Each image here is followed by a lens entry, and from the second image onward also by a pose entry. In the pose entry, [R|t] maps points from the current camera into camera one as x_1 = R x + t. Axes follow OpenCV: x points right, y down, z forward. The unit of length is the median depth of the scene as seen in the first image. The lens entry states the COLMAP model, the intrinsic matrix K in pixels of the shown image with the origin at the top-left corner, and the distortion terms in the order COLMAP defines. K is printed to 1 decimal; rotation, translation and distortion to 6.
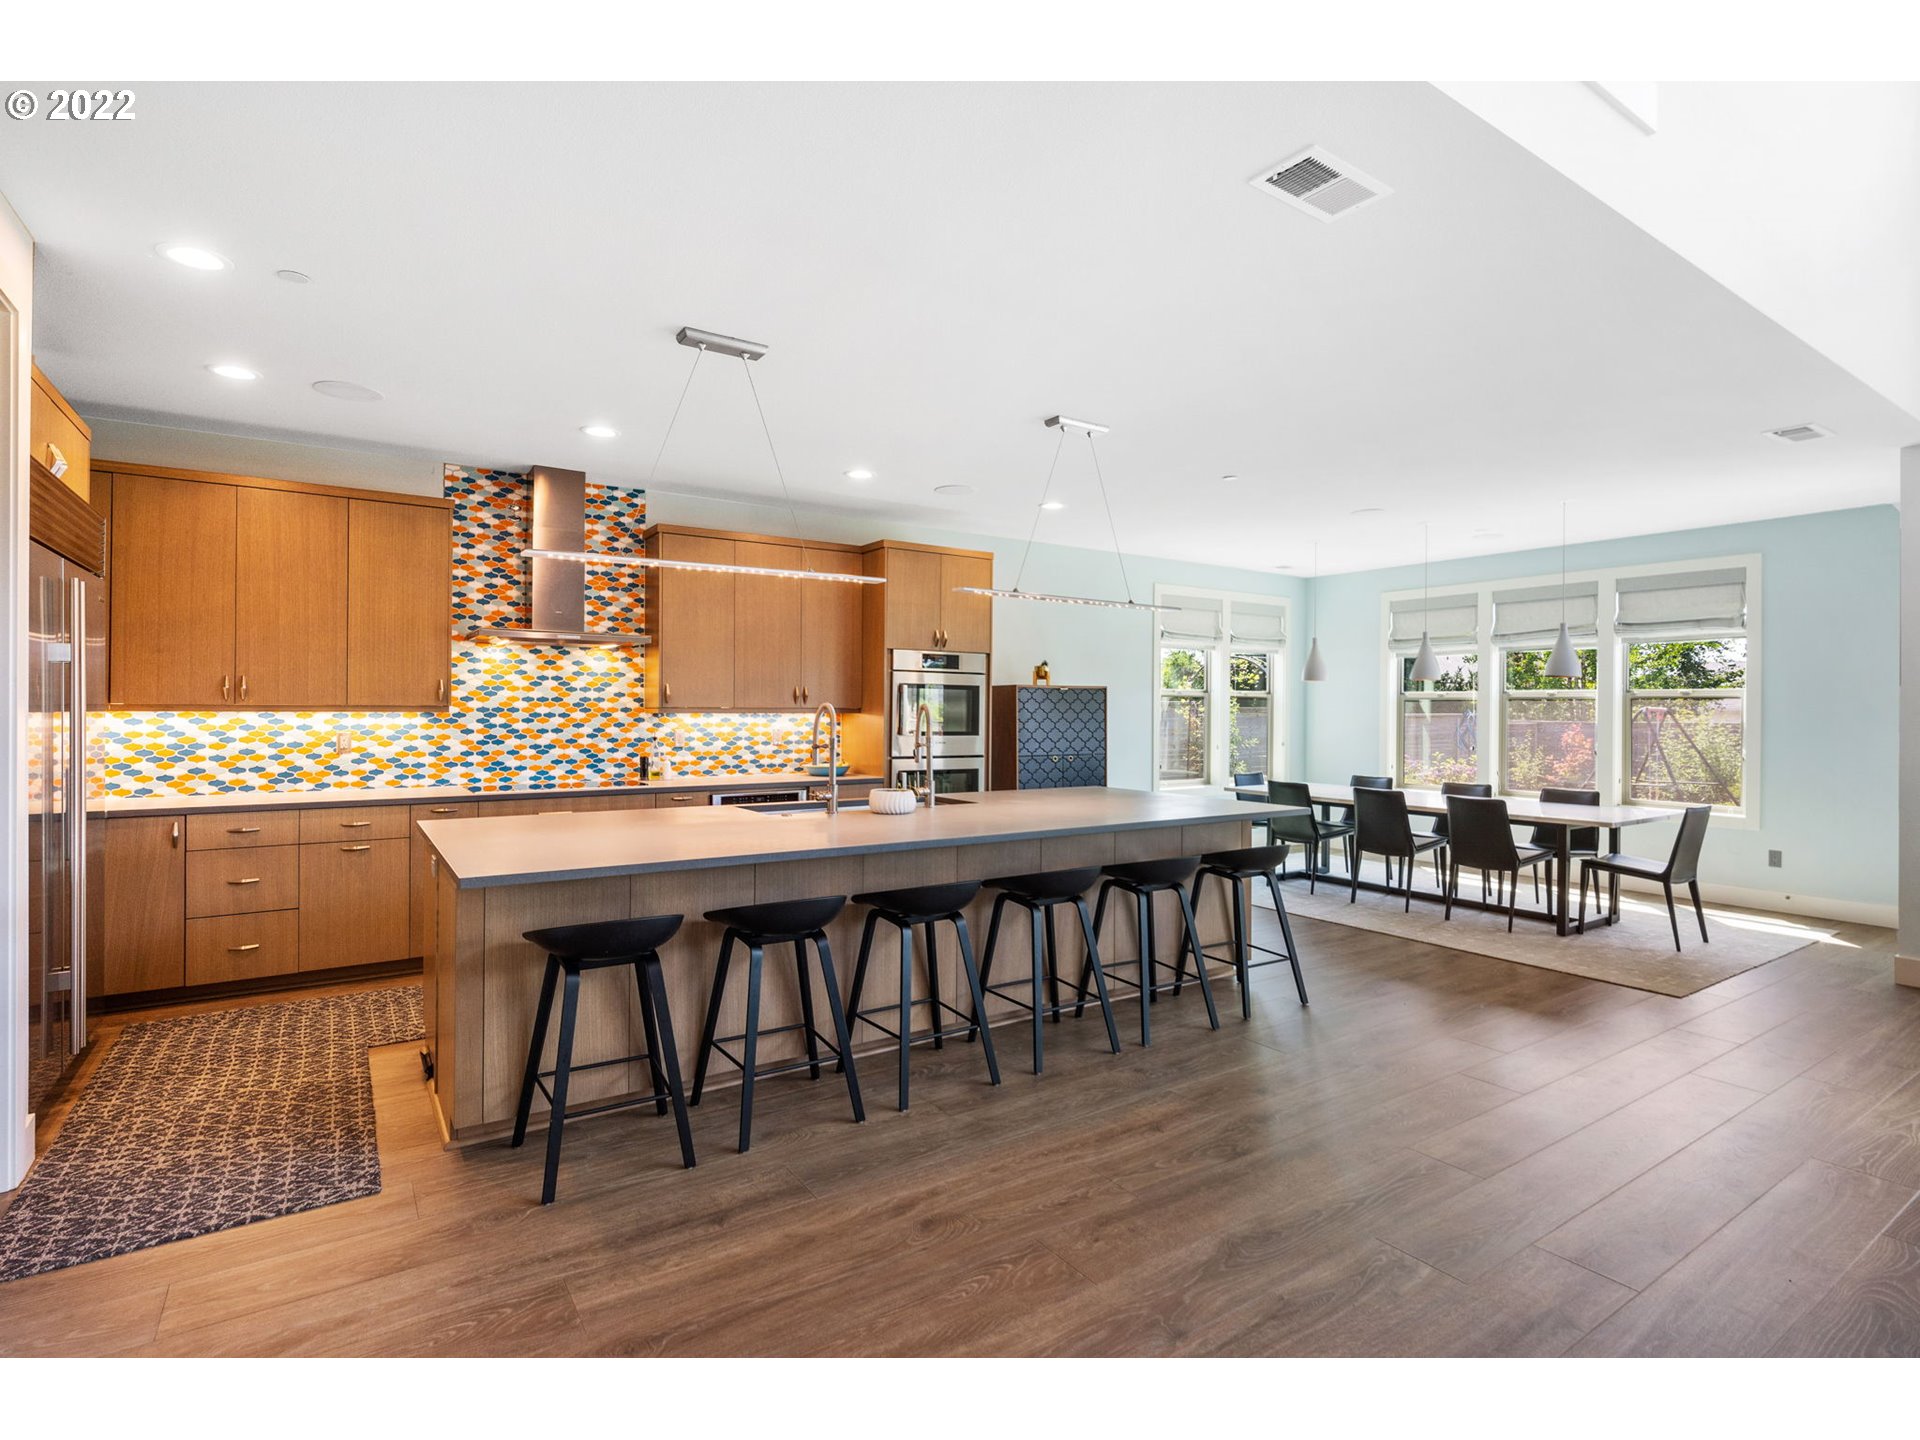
lens RADIAL K [[937.3, 0, 960.8], [0, 937.3, 704.2], [0, 0, 1]] dist [-0.004501, -0.000406]
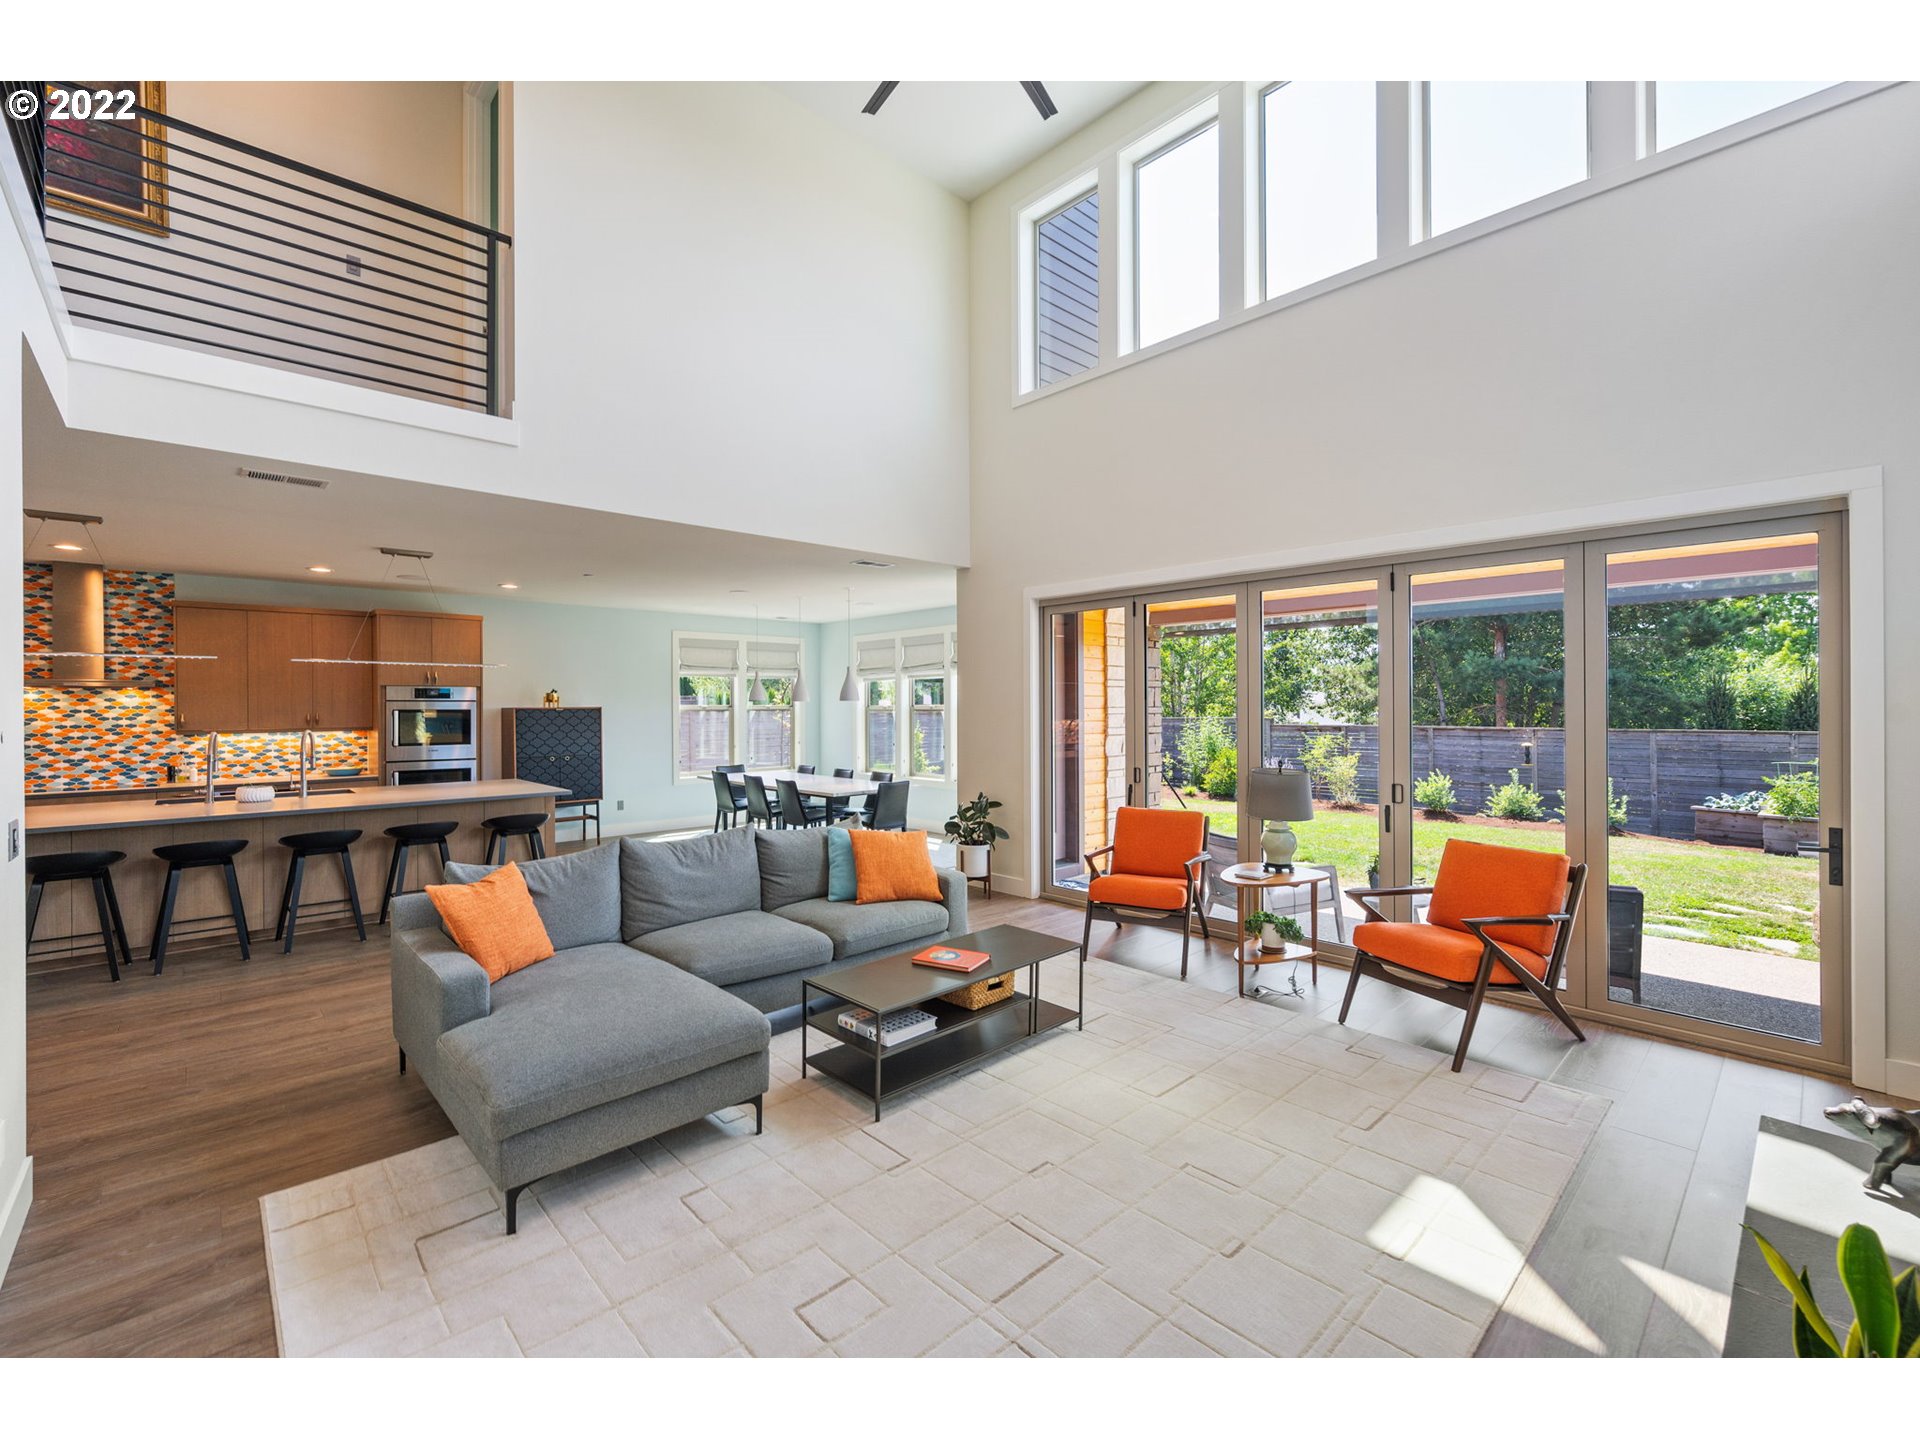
lens RADIAL K [[812.9, 0, 940.5], [0, 812.9, 704.8], [0, 0, 1]] dist [0.007181, -0.000022]
pose [[0.988506, -0.010301, 0.150827, 0.604222], [0.009618, 0.999940, 0.005258, -0.030021], [-0.150872, -0.003747, 0.988546, -0.373318]]
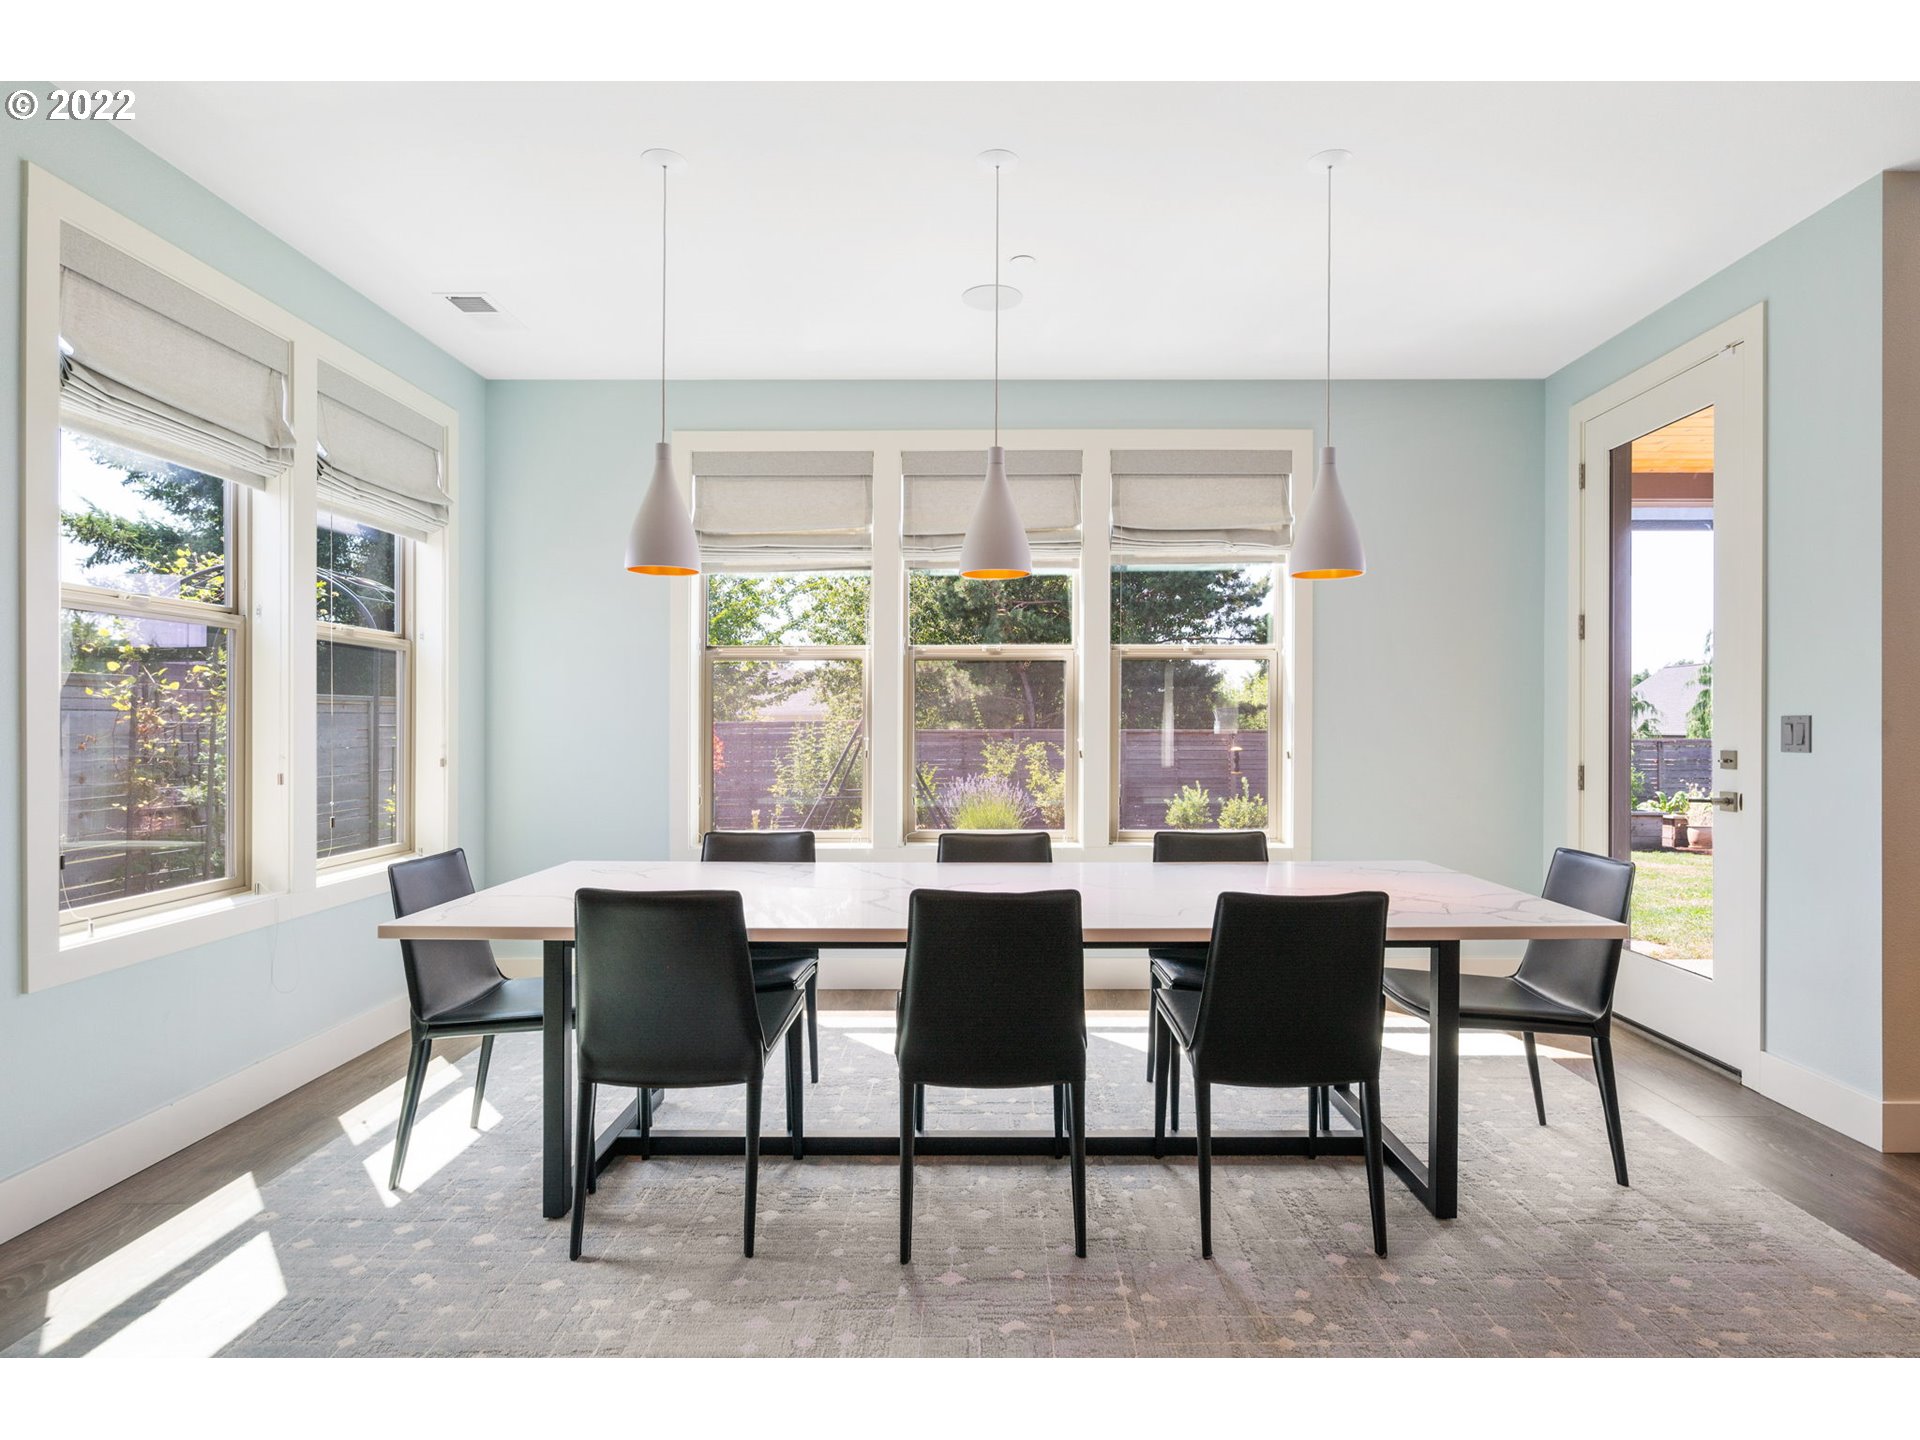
lens RADIAL K [[1010.1, 0, 973.0], [0, 1010.1, 726.7], [0, 0, 1]] dist [-0.004083, -0.000544]
pose [[0.569772, -0.008802, 0.821756, 0.180526], [0.001029, 0.999949, 0.009998, 0.036729], [-0.821802, -0.004851, 0.569752, 0.898722]]
